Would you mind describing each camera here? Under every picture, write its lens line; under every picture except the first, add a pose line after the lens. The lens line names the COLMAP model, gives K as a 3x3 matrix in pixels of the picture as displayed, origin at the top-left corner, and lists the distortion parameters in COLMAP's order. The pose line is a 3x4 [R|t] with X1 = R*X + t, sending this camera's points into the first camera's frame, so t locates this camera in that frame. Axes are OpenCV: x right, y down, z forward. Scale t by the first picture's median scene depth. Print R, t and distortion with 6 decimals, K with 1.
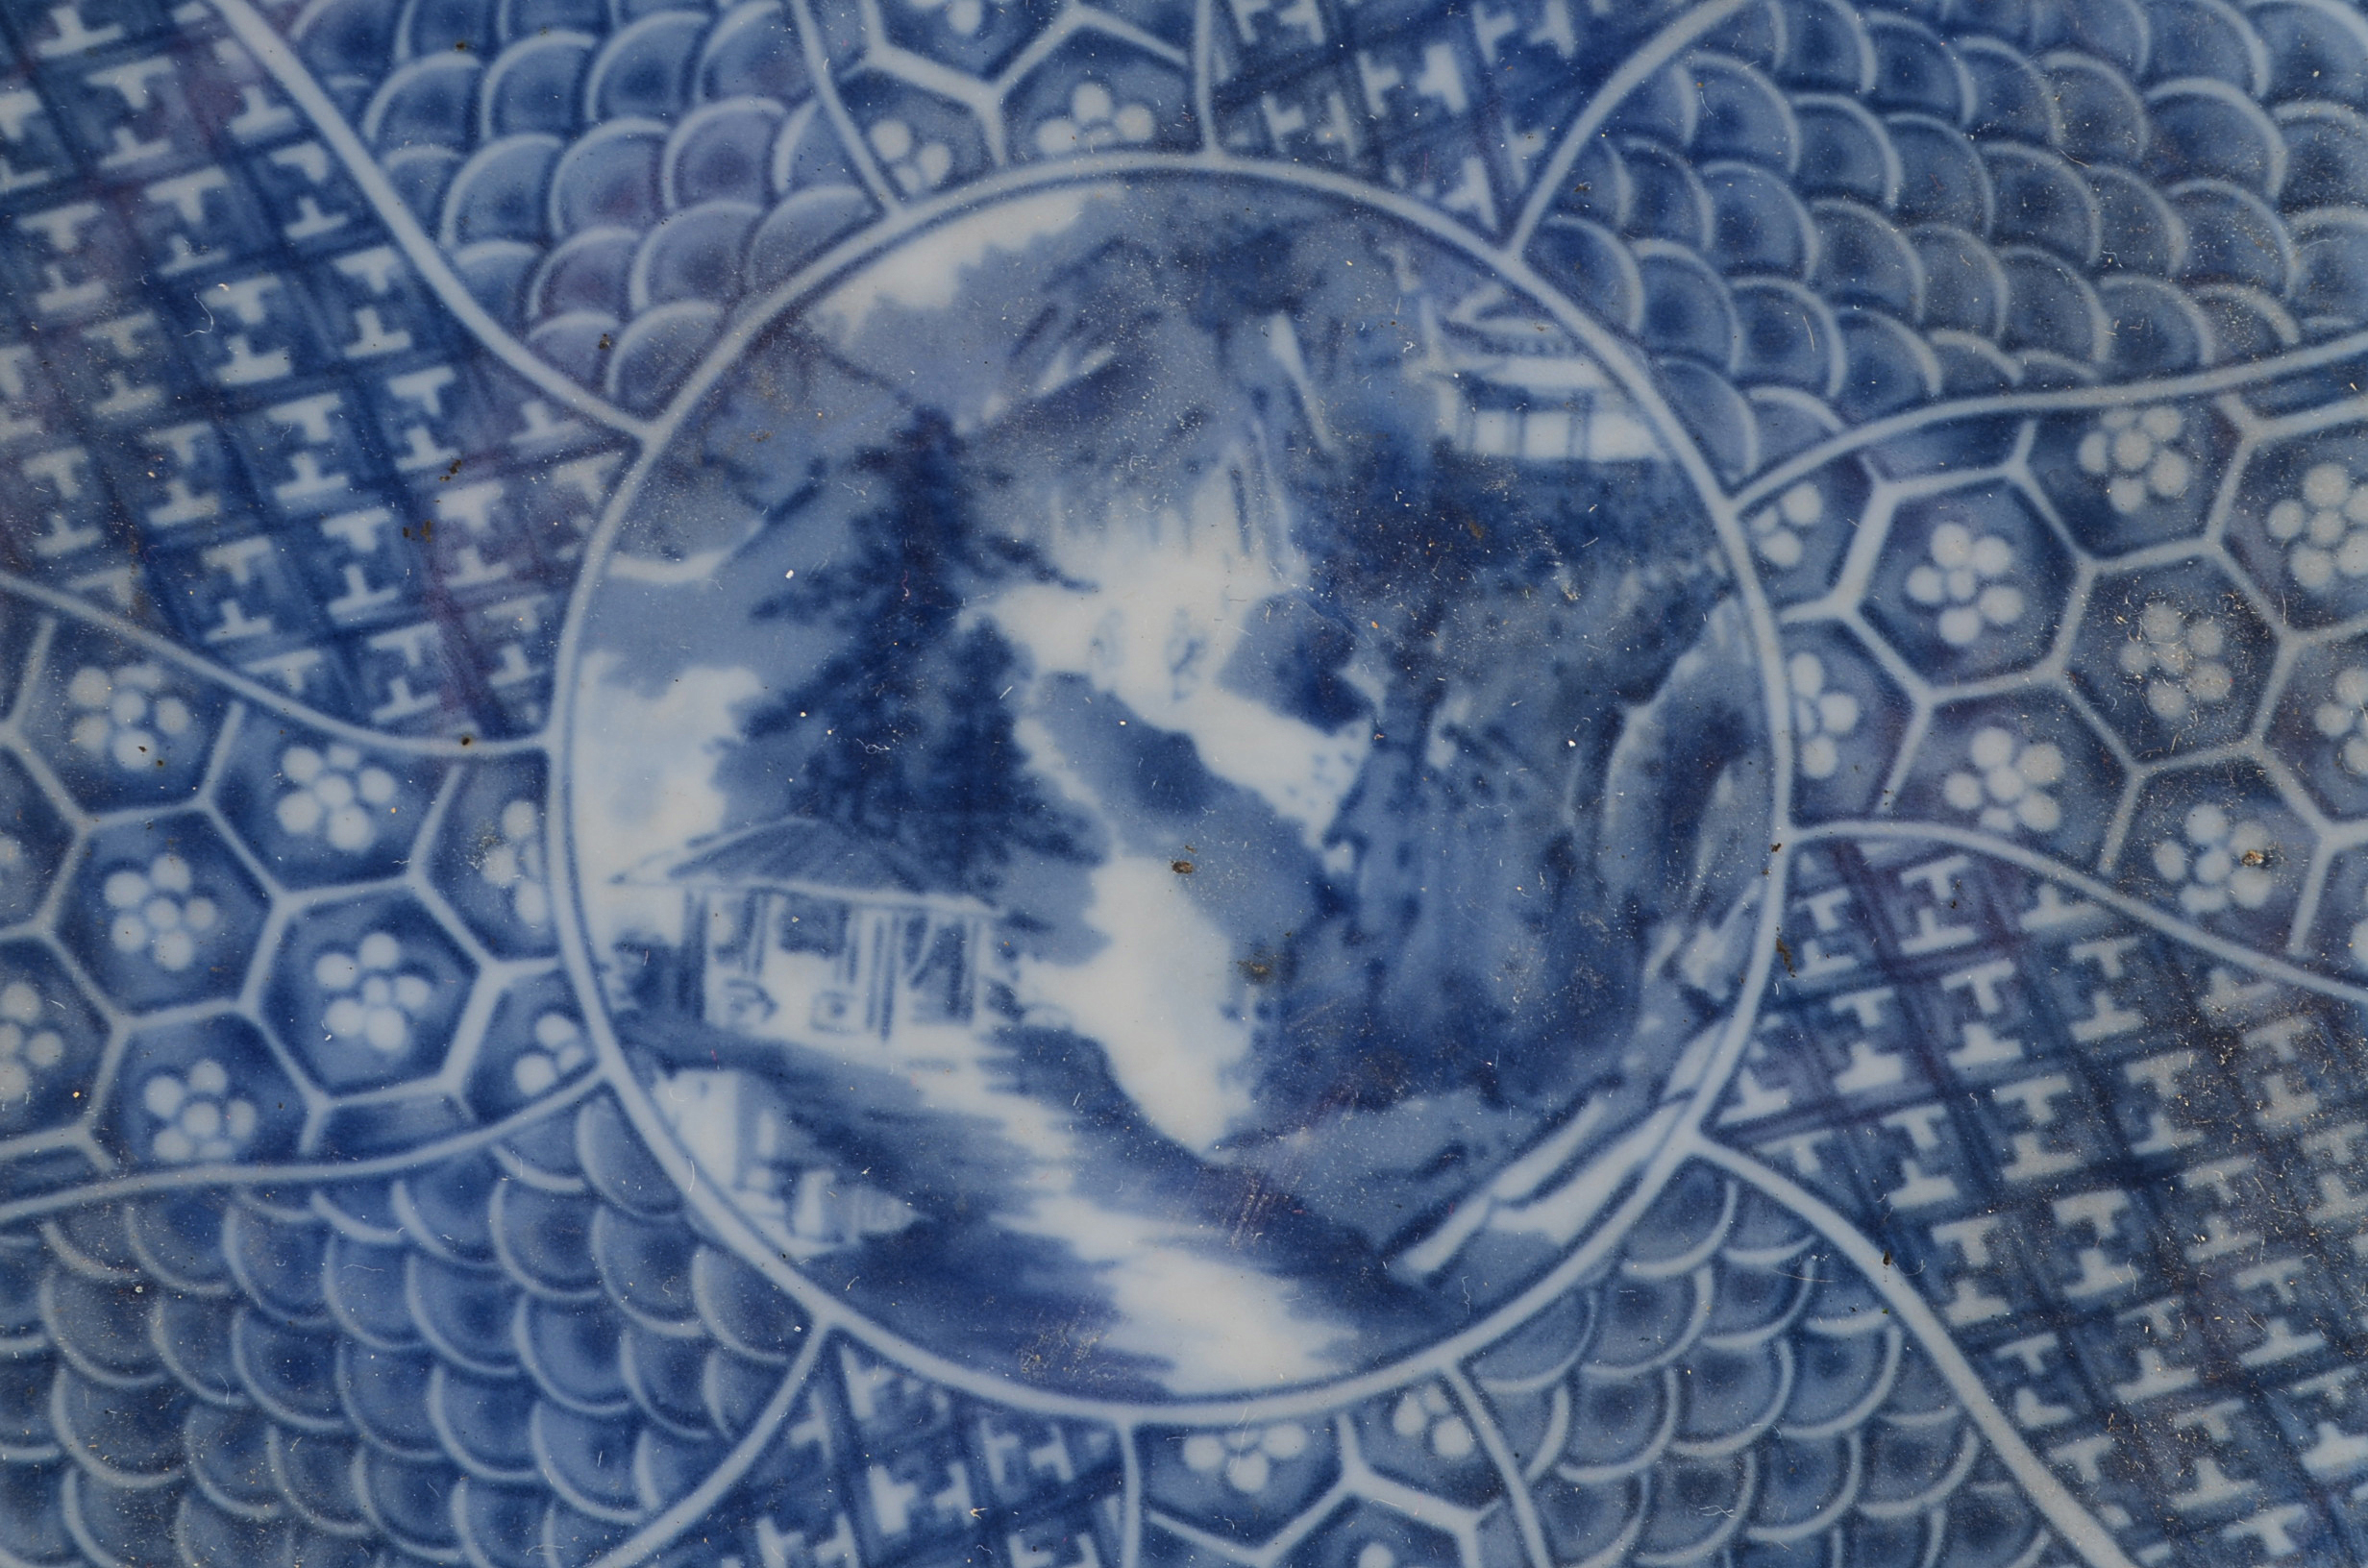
lens RADIAL K [[5473.9, 0, 1181.5], [0, 5473.9, 784.4], [0, 0, 1]] dist [0.037128, 0.000000]
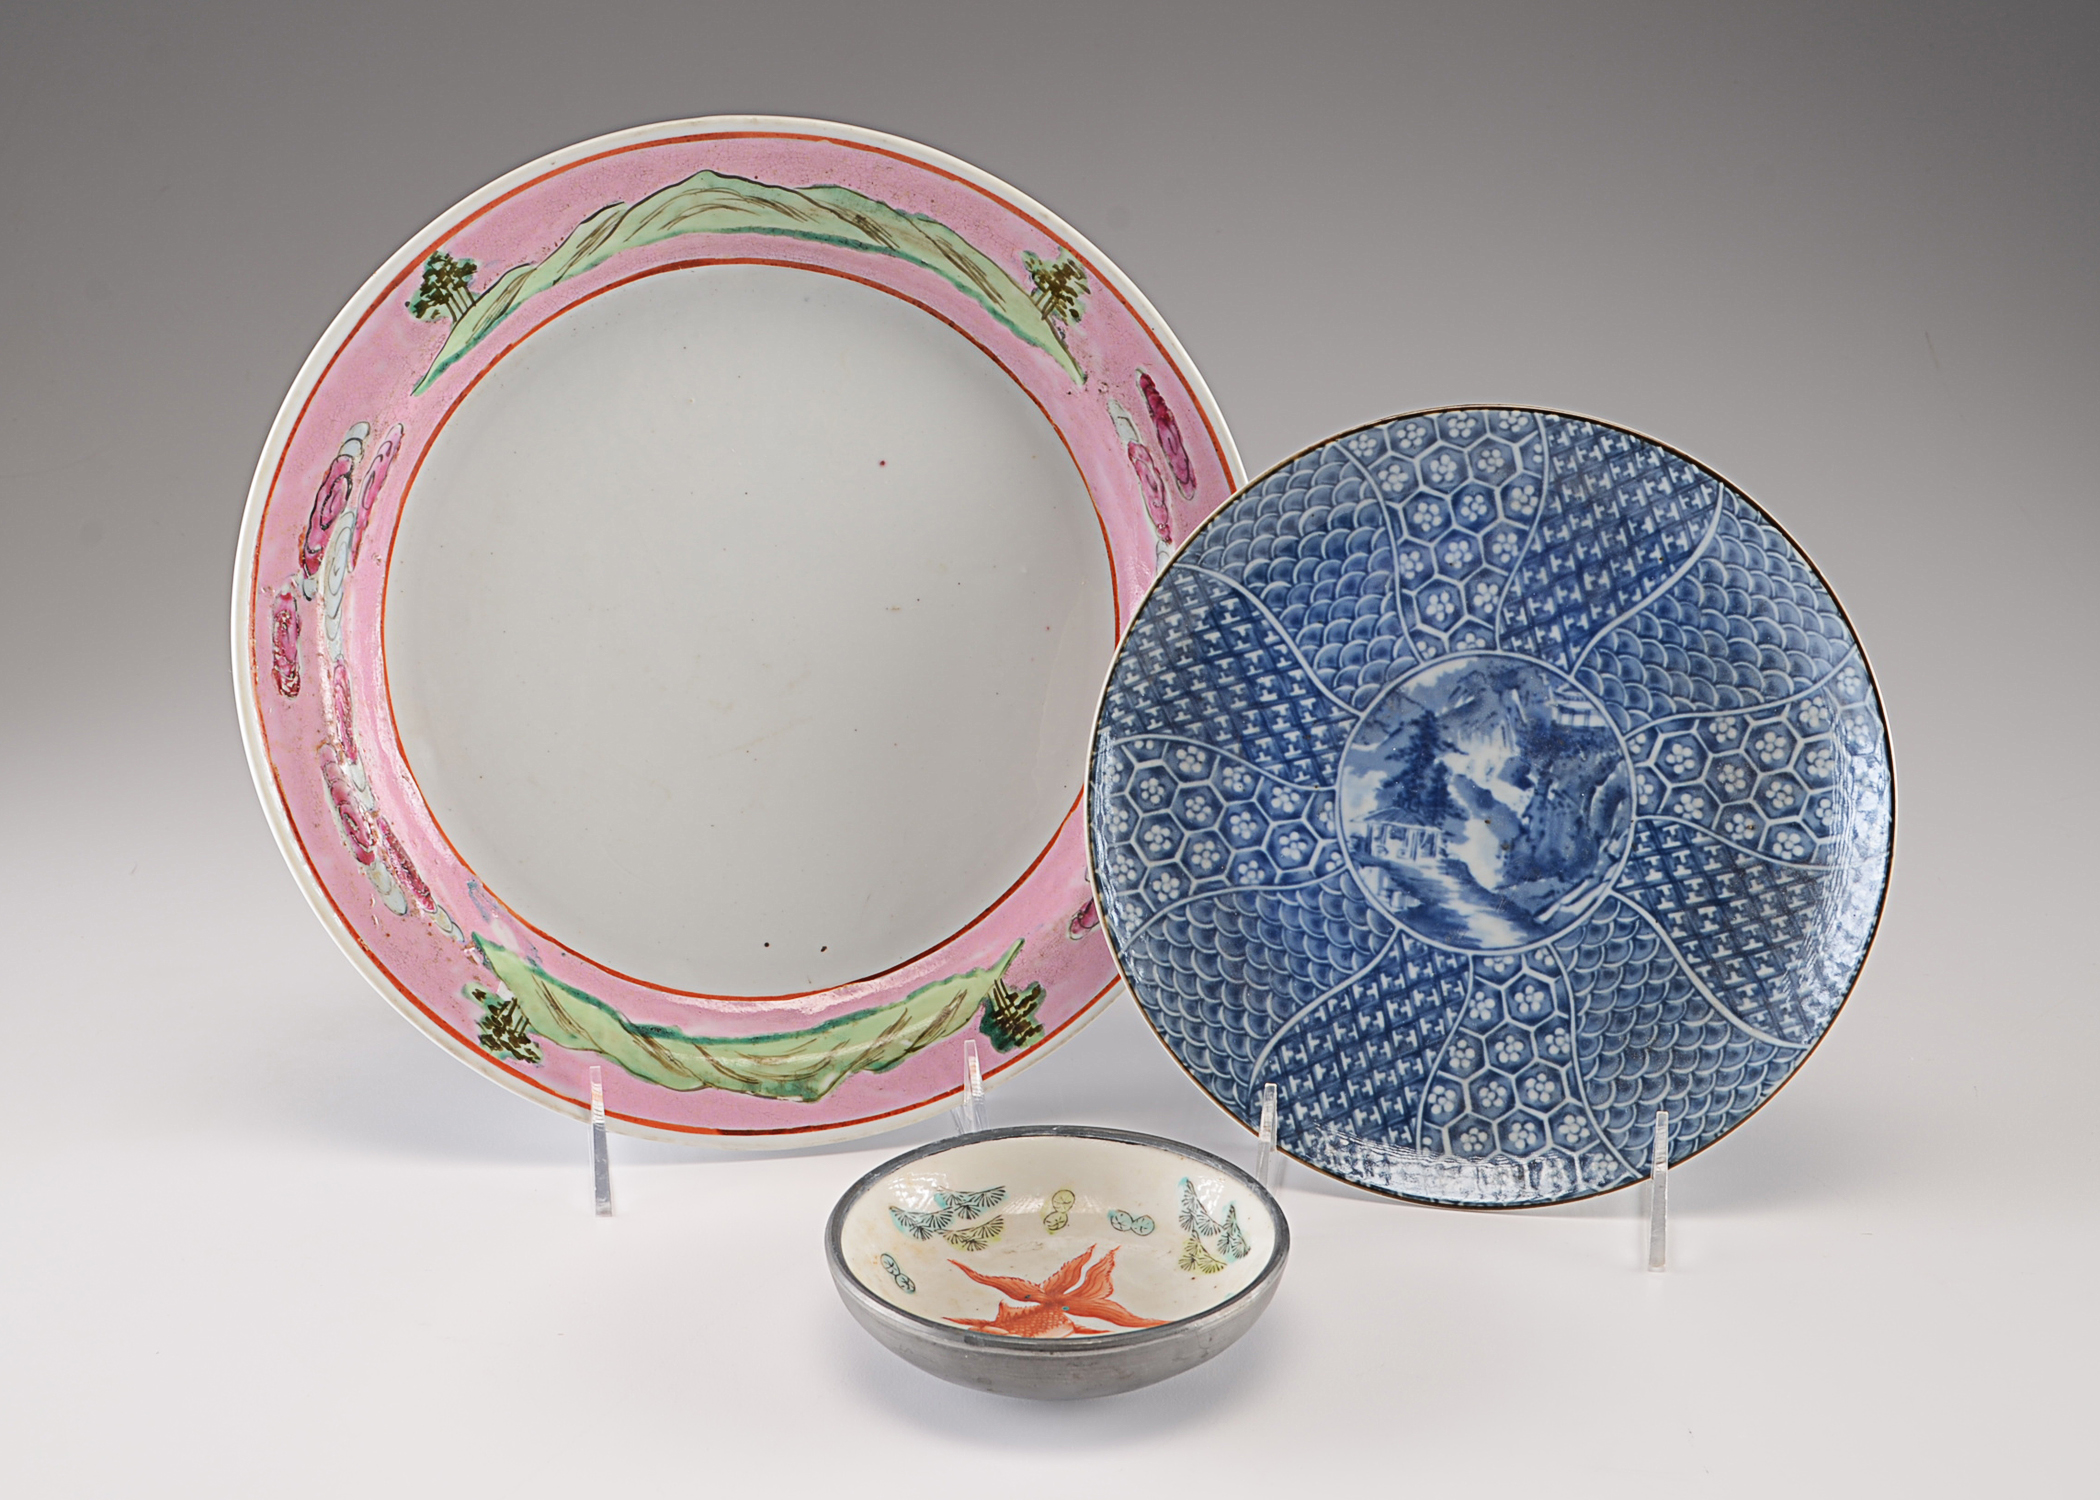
lens RADIAL K [[2695.3, 0, 1050.3], [0, 2695.3, 753.6], [0, 0, 1]] dist [-0.009834, 0.000000]
pose [[0.981446, 0.024639, -0.190147, 0.062458], [-0.027757, 0.999520, -0.013754, 0.000670], [0.189717, 0.018777, 0.981659, -1.079005]]
